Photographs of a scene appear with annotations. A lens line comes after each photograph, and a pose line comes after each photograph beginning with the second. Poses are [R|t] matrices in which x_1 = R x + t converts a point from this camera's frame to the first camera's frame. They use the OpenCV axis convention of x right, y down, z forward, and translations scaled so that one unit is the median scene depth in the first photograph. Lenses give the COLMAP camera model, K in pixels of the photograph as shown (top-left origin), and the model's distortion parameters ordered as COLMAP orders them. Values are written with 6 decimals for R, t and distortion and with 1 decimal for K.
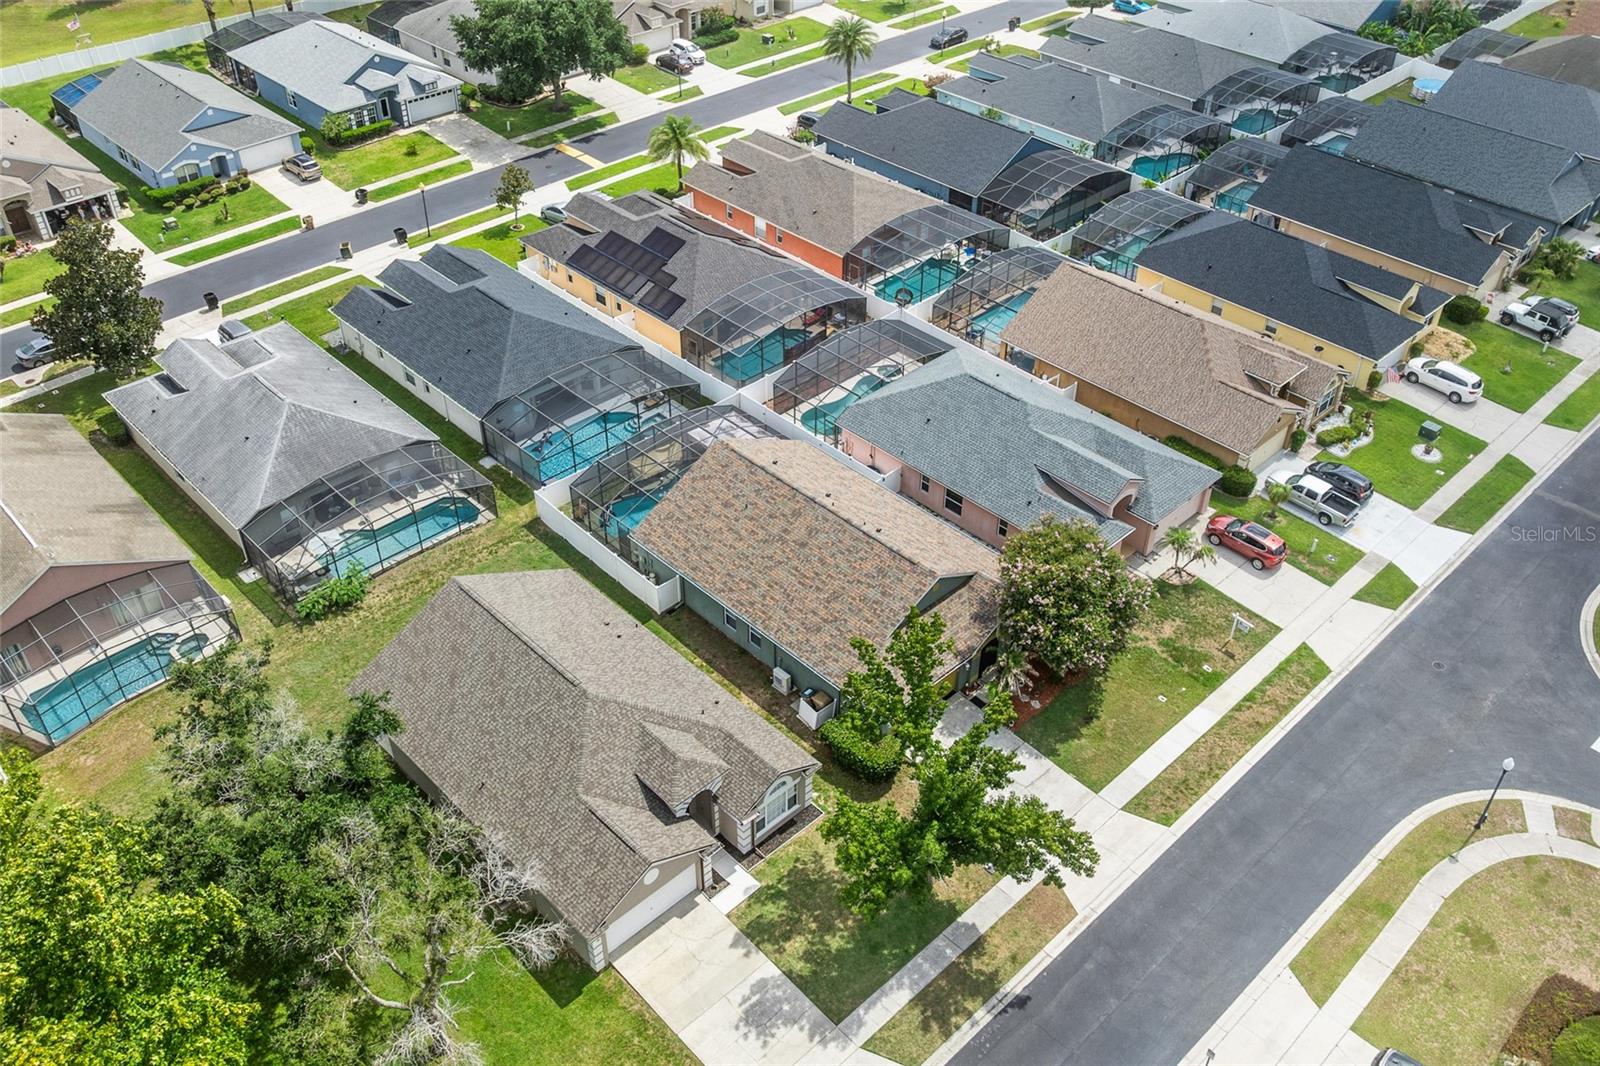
lens RADIAL K [[1332.8, 0, 800.0], [0, 1332.8, 533.0], [0, 0, 1]] dist [-0.007262, -0.032100]
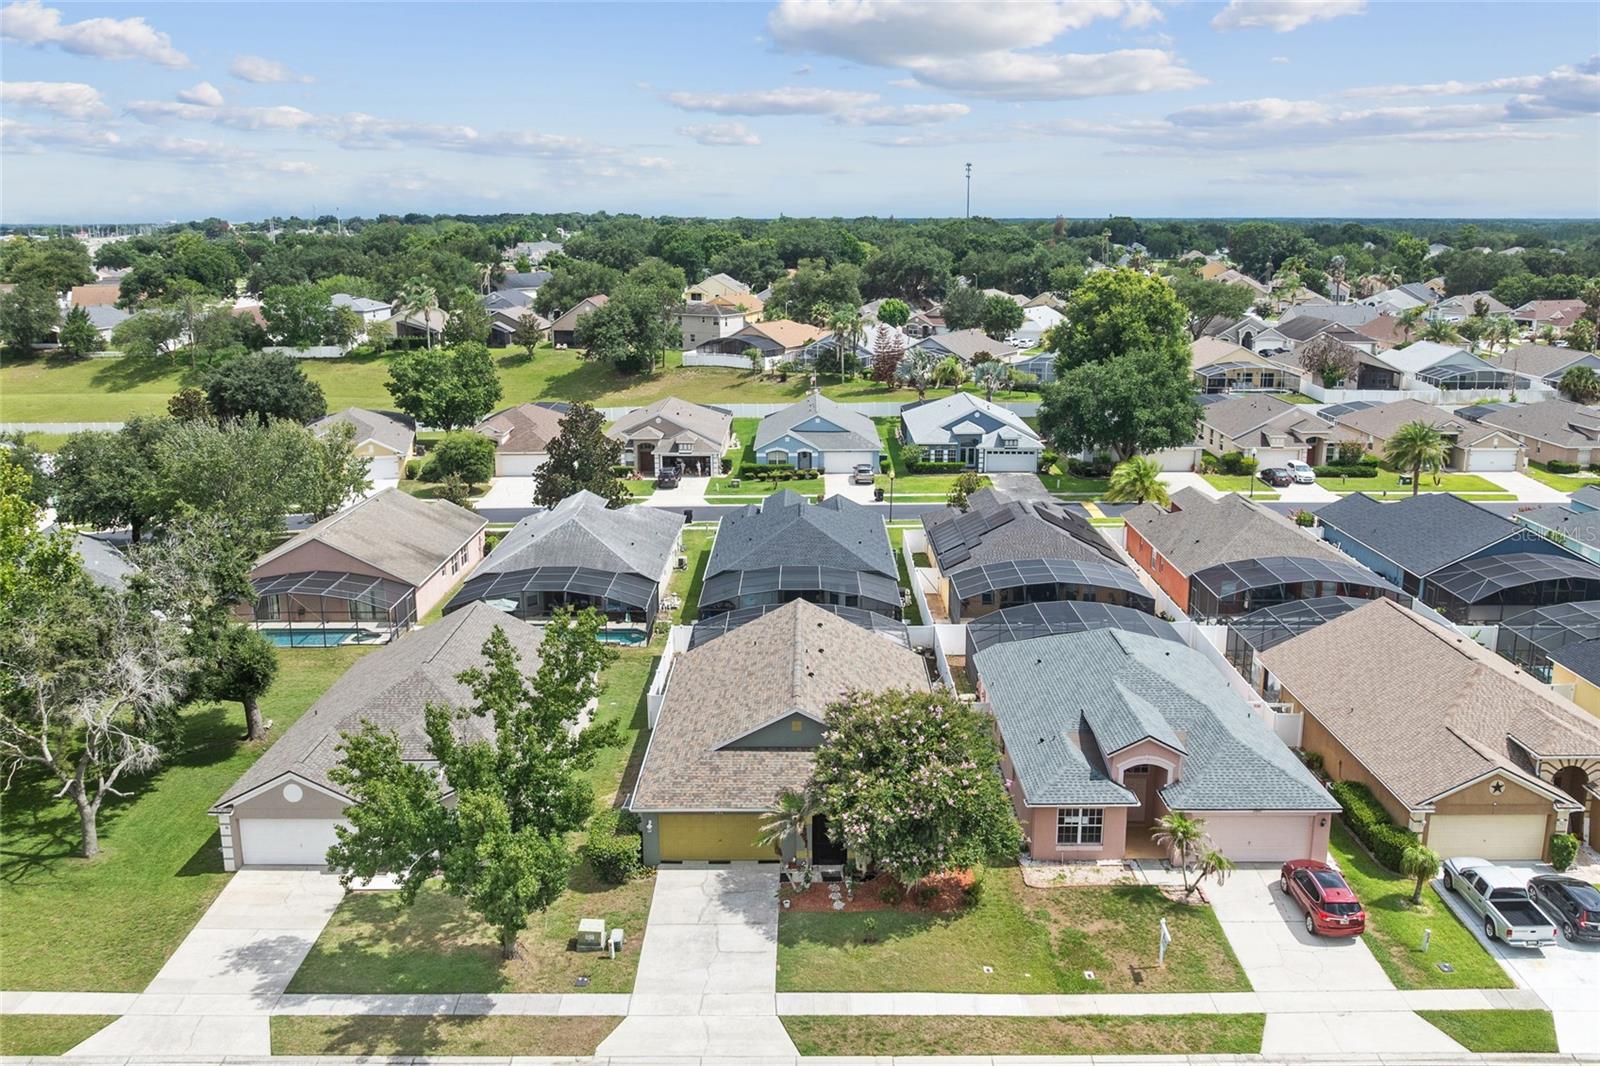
lens RADIAL K [[1332.8, 0, 800.0], [0, 1332.8, 533.0], [0, 0, 1]] dist [-0.007262, -0.032100]
pose [[0.717054, 0.152876, -0.680046, 0.491826], [-0.426274, 0.868109, -0.254318, 0.110604], [0.551475, 0.472246, 0.687648, 0.266394]]
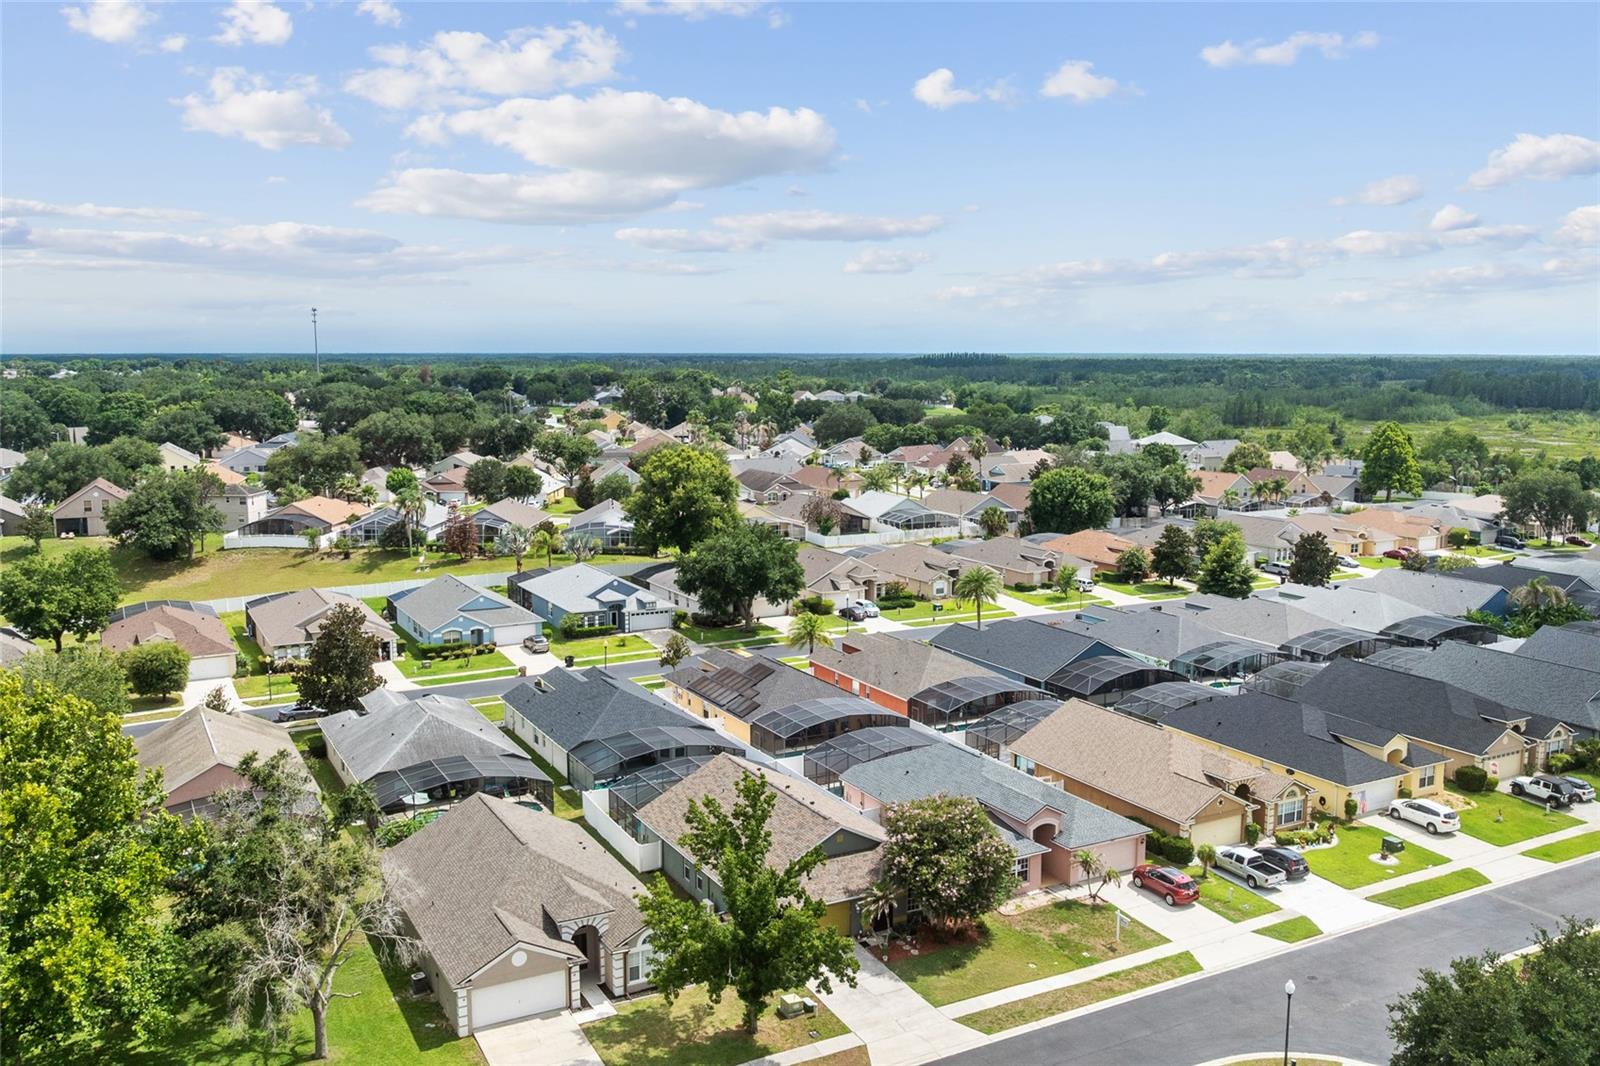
lens RADIAL K [[1332.8, 0, 800.0], [0, 1332.8, 533.0], [0, 0, 1]] dist [-0.007262, -0.032100]
pose [[0.964300, 0.031264, -0.262961, 0.278336], [-0.160710, 0.858326, -0.487286, 0.293572], [0.210472, 0.512151, 0.832708, -0.110925]]
